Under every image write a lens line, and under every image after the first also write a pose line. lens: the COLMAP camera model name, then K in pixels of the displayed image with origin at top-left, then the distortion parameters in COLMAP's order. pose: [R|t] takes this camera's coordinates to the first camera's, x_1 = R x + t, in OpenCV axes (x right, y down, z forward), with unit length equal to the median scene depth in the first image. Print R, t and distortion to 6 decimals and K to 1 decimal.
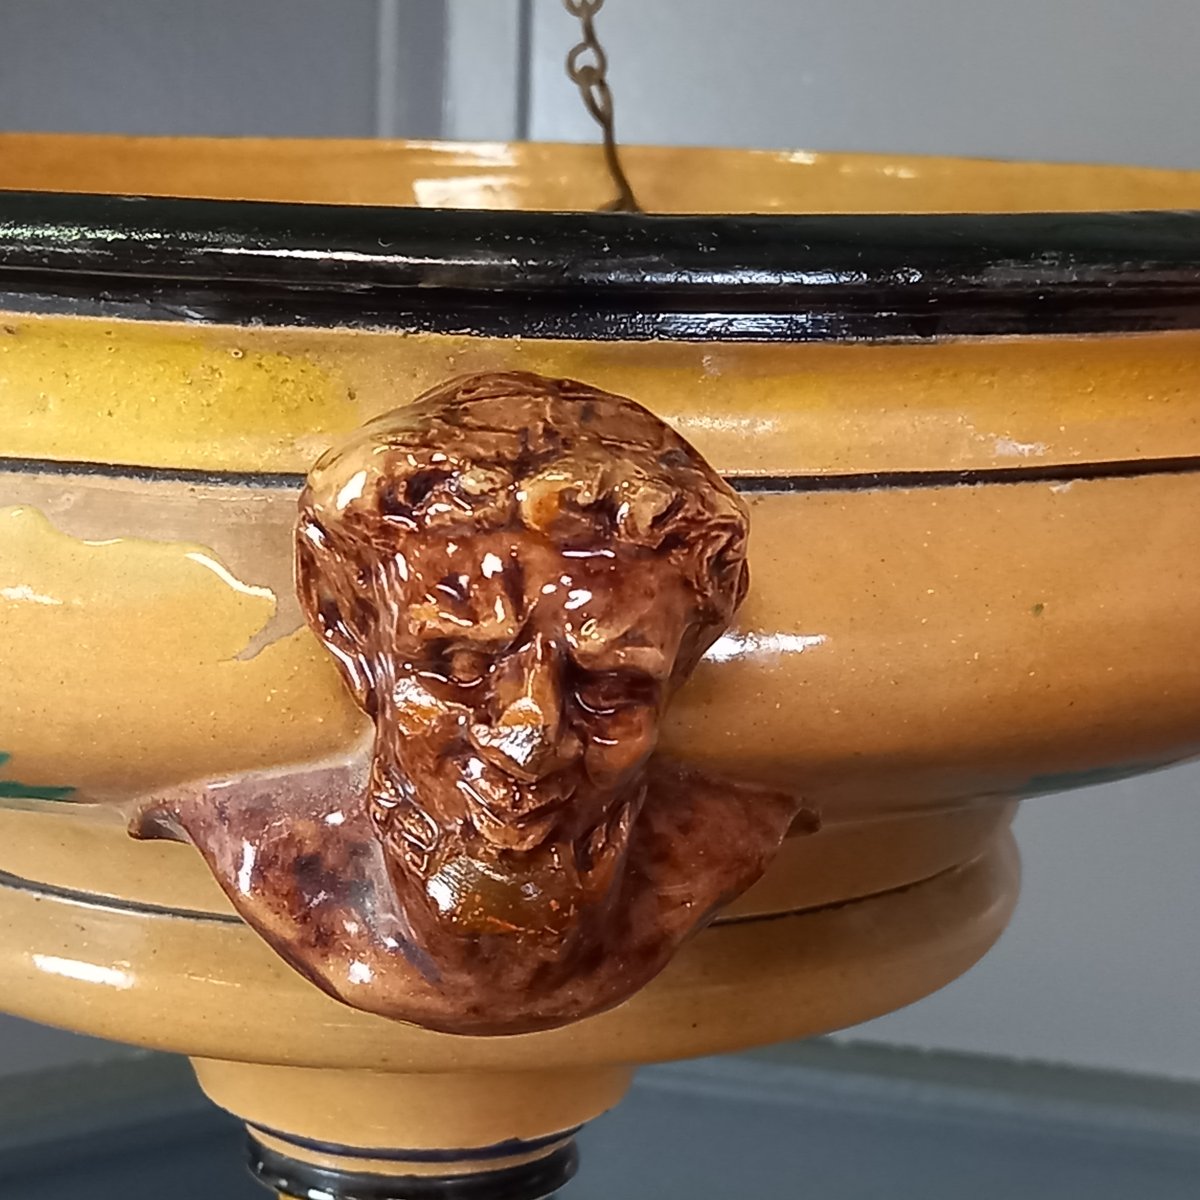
lens RADIAL K [[3035.3, 0, 600.0], [0, 3035.3, 600.0], [0, 0, 1]] dist [0.218468, -1.186091]
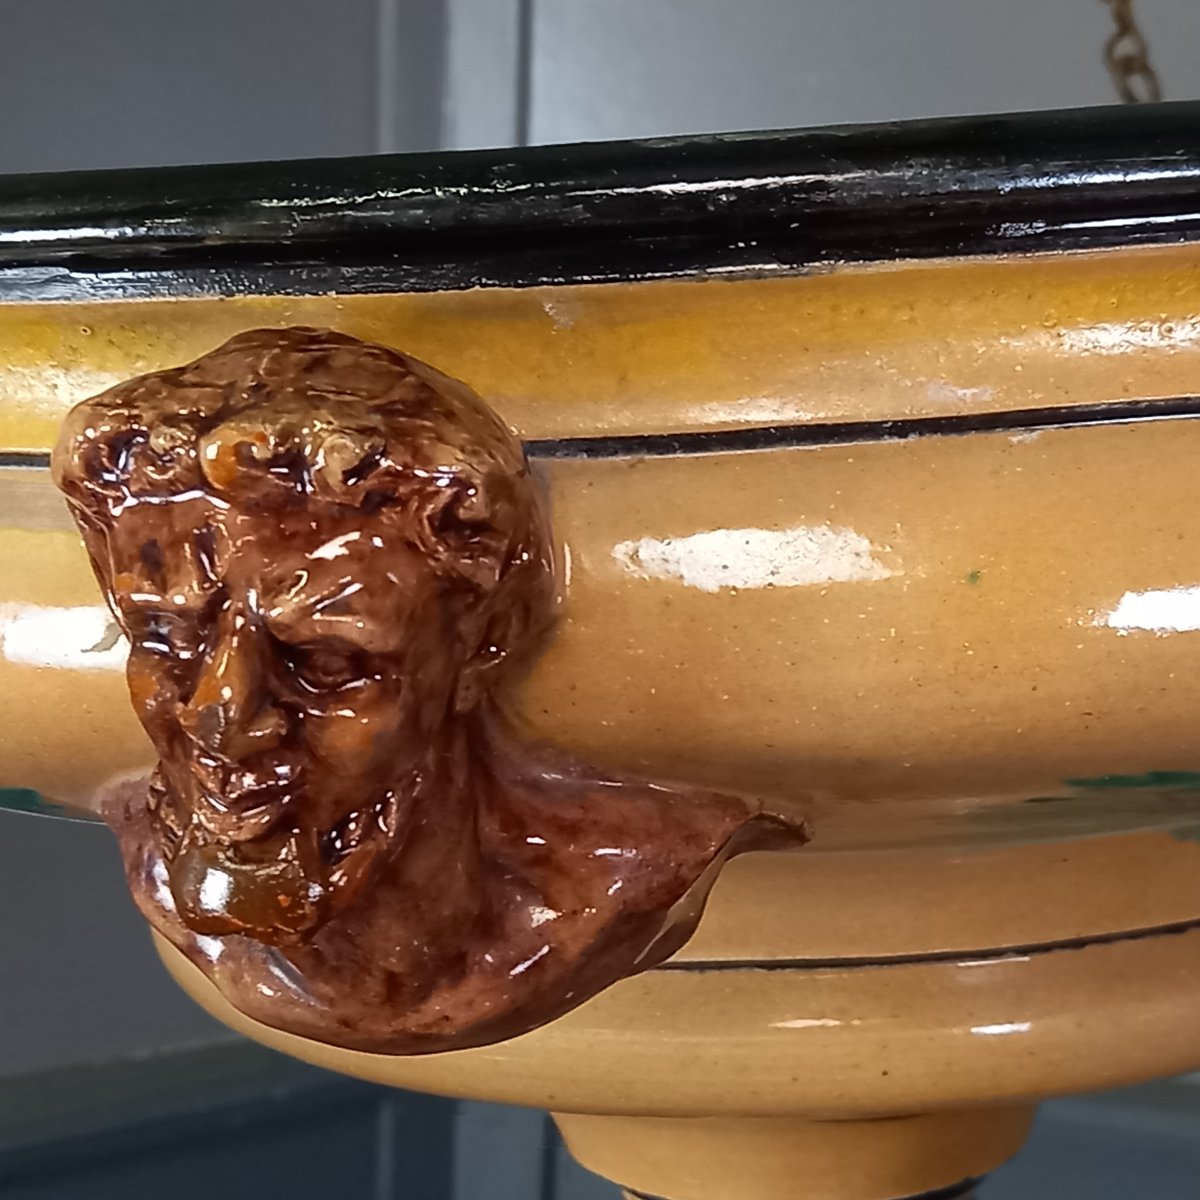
lens RADIAL K [[3035.3, 0, 600.0], [0, 3035.3, 600.0], [0, 0, 1]] dist [0.218468, -1.186091]
pose [[0.922257, -0.026969, -0.385636, 0.402099], [0.014203, 0.999254, -0.035913, 0.041289], [0.386317, 0.027644, 0.921952, 0.176026]]
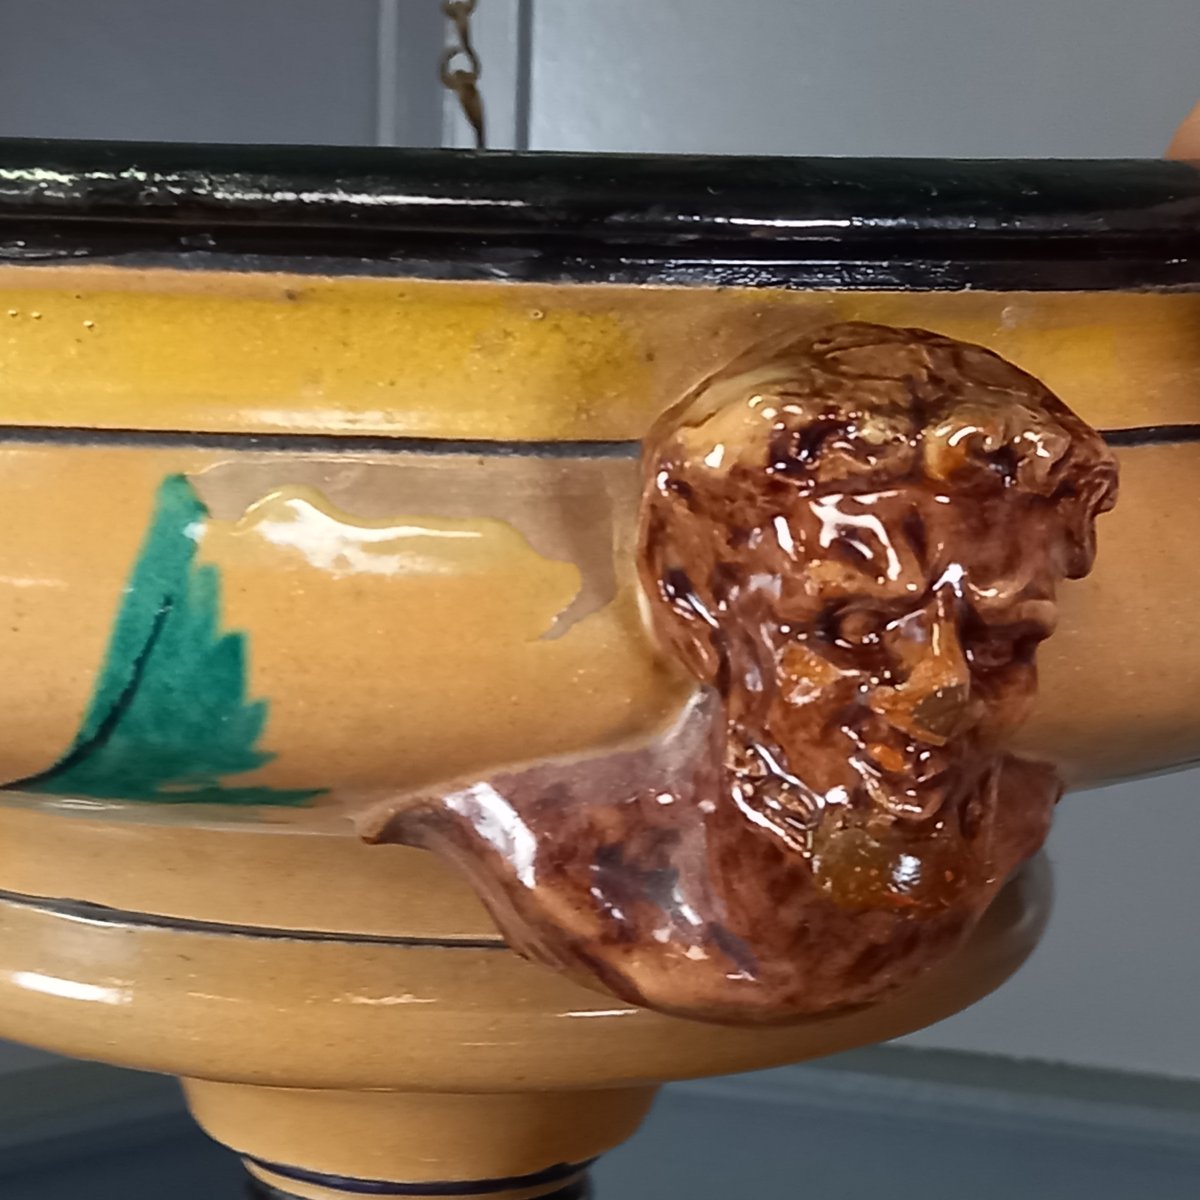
lens RADIAL K [[3035.3, 0, 600.0], [0, 3035.3, 600.0], [0, 0, 1]] dist [0.218468, -1.186091]
pose [[0.984762, -0.036007, 0.170140, -0.264082], [0.039384, 0.999088, -0.016520, 0.023846], [-0.169390, 0.022969, 0.985281, 0.071540]]
